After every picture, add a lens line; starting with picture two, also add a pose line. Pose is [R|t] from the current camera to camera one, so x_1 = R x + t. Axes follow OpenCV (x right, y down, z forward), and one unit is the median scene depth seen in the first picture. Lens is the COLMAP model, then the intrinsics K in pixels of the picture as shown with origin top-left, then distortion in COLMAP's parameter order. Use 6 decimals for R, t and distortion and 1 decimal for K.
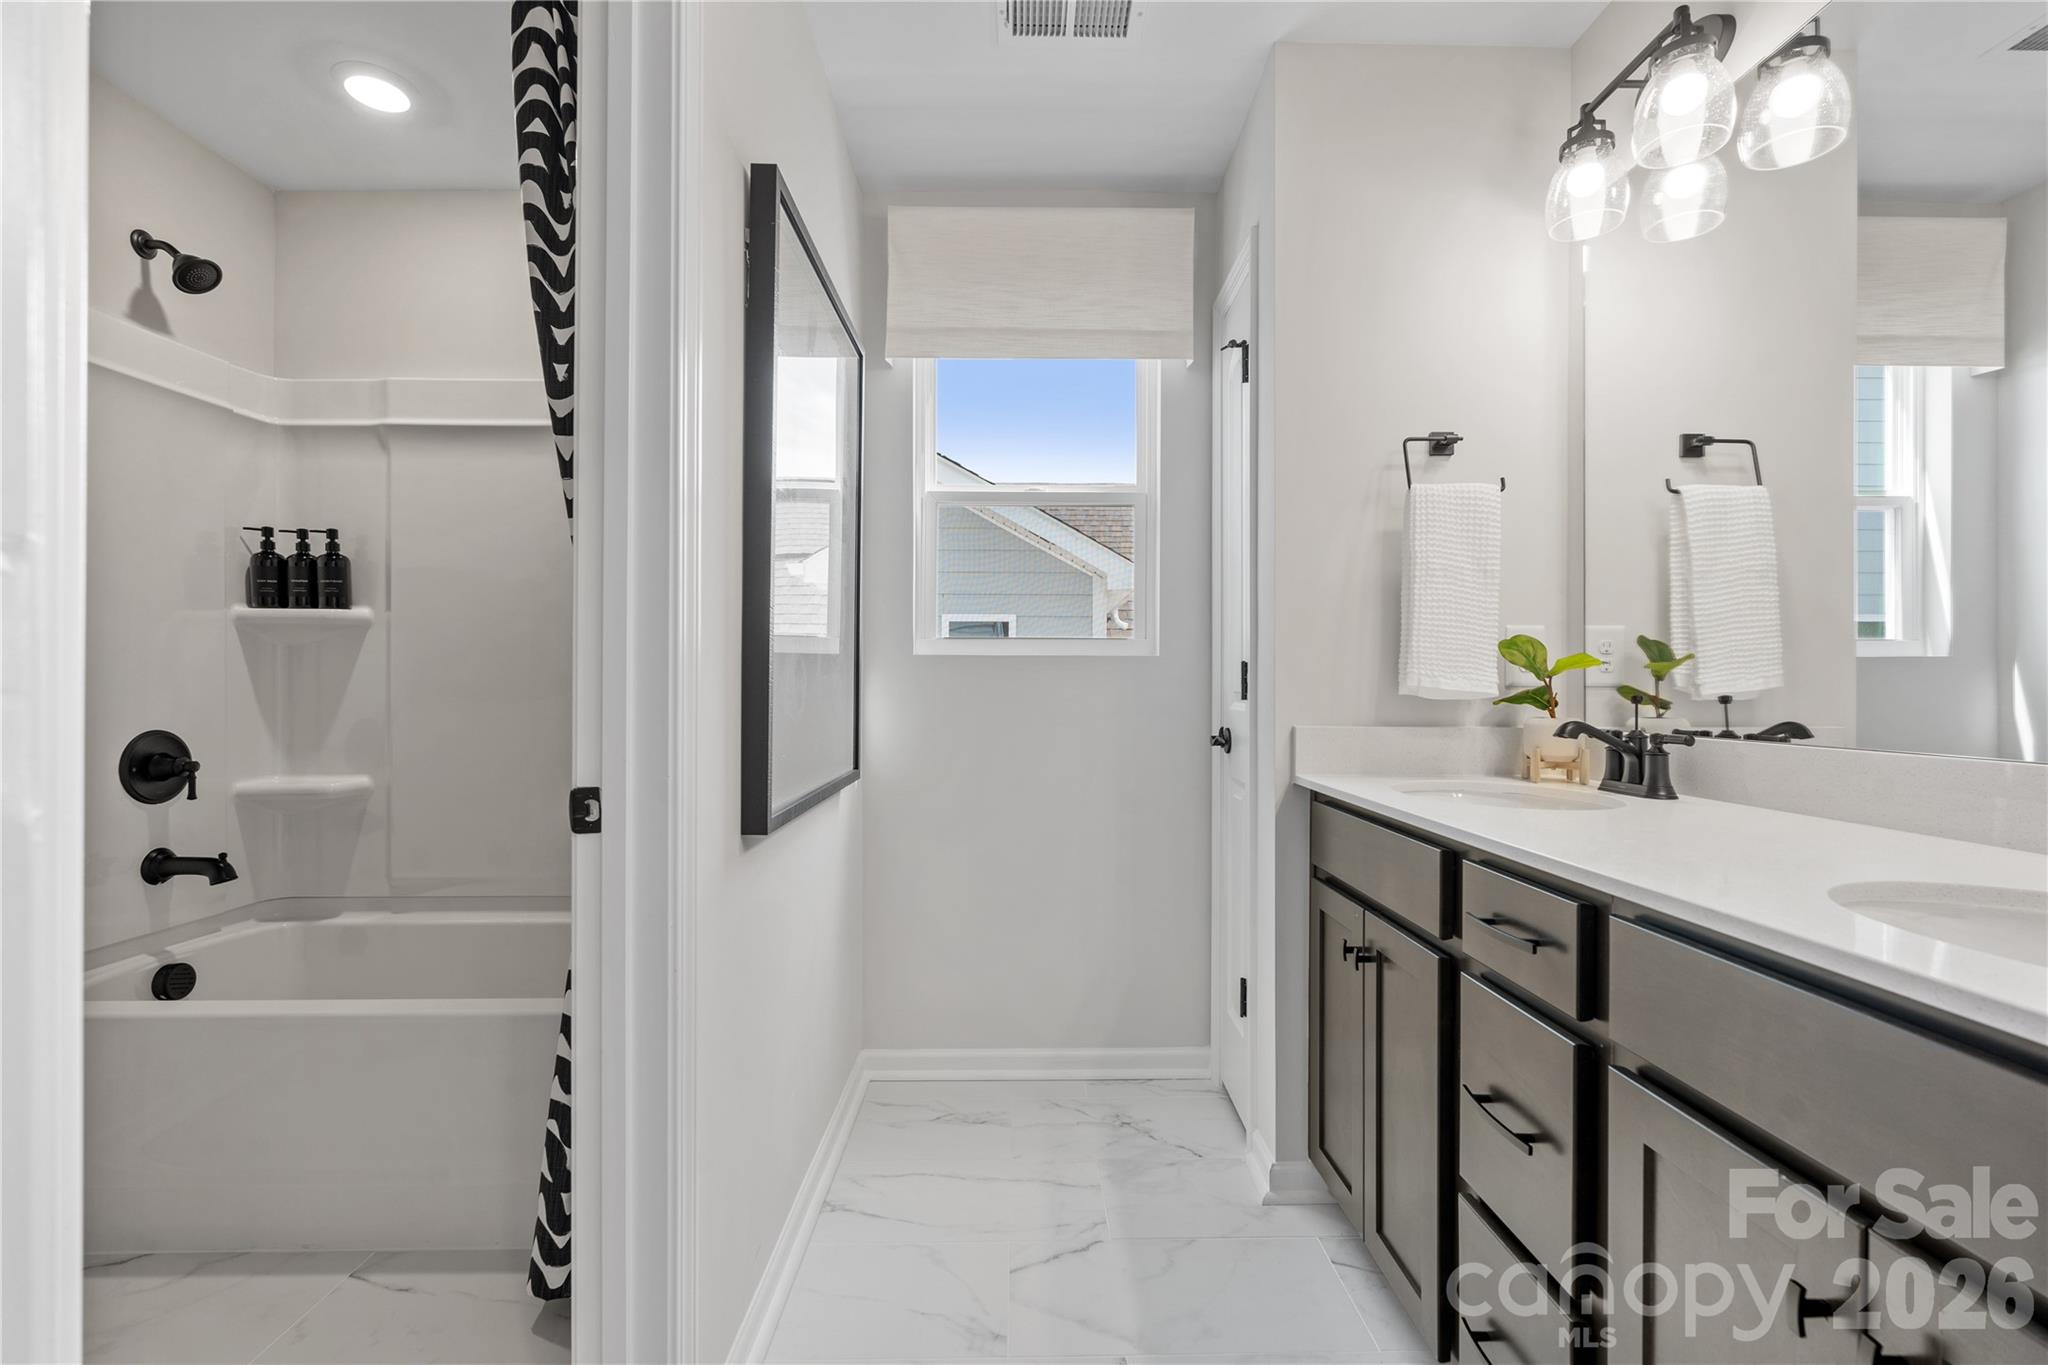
lens RADIAL K [[1044.5, 0, 1121.7], [0, 1044.5, 679.3], [0, 0, 1]] dist [0.001467, -0.000350]
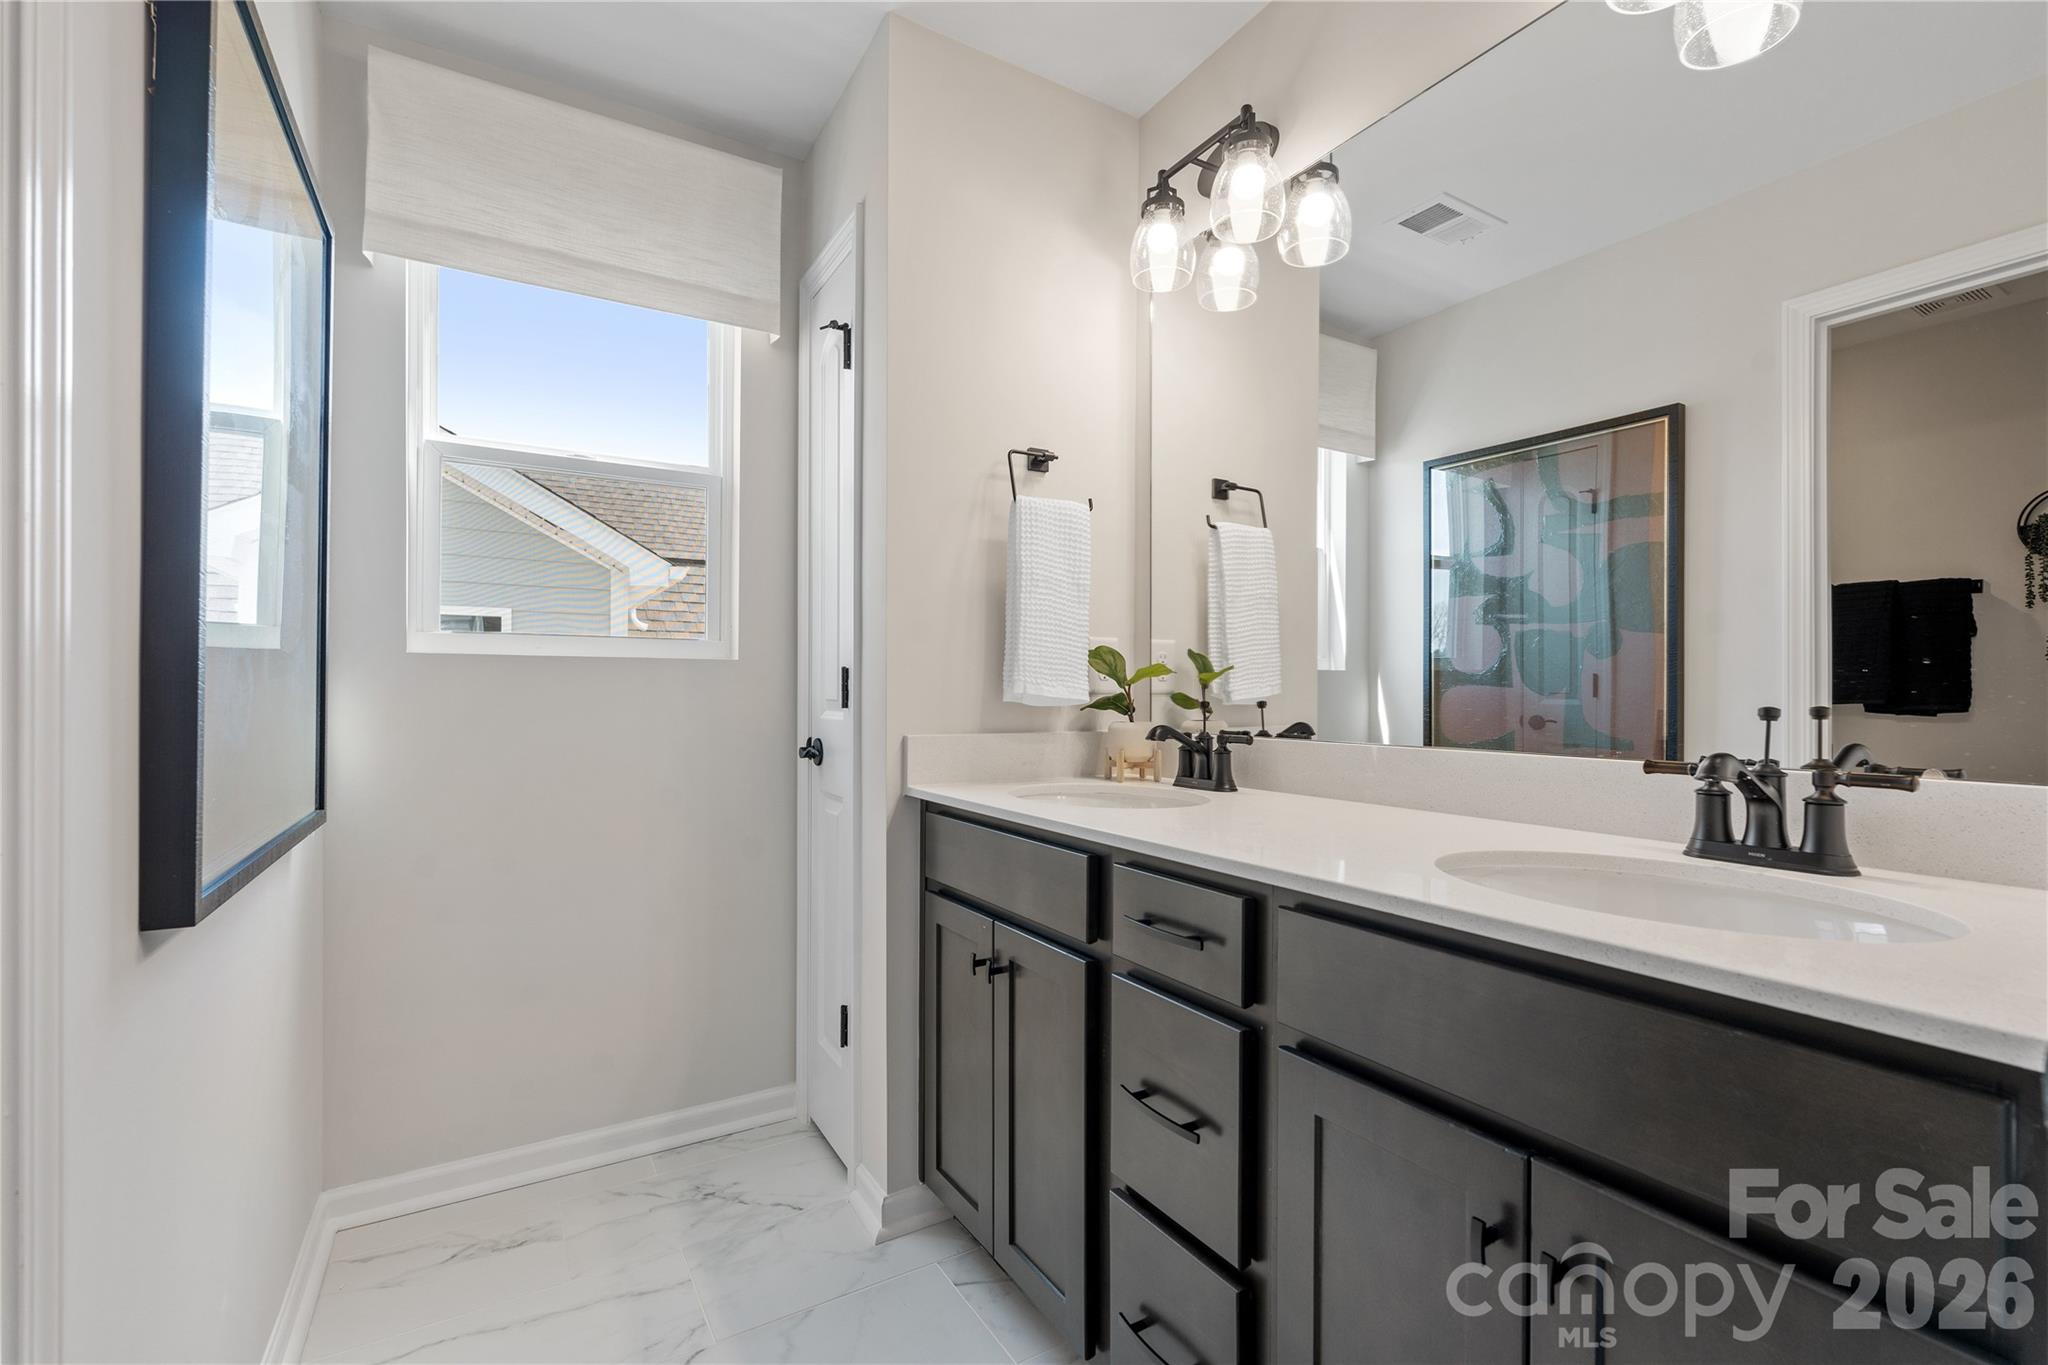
lens RADIAL K [[899.2, 0, 1023.6], [0, 899.2, 690.1], [0, 0, 1]] dist [0.000427, 0.000902]
pose [[0.863353, 0.000826, 0.504600, -0.159893], [-0.003149, 0.999988, 0.003751, 0.000007], [-0.504591, -0.004827, 0.863345, 0.236609]]
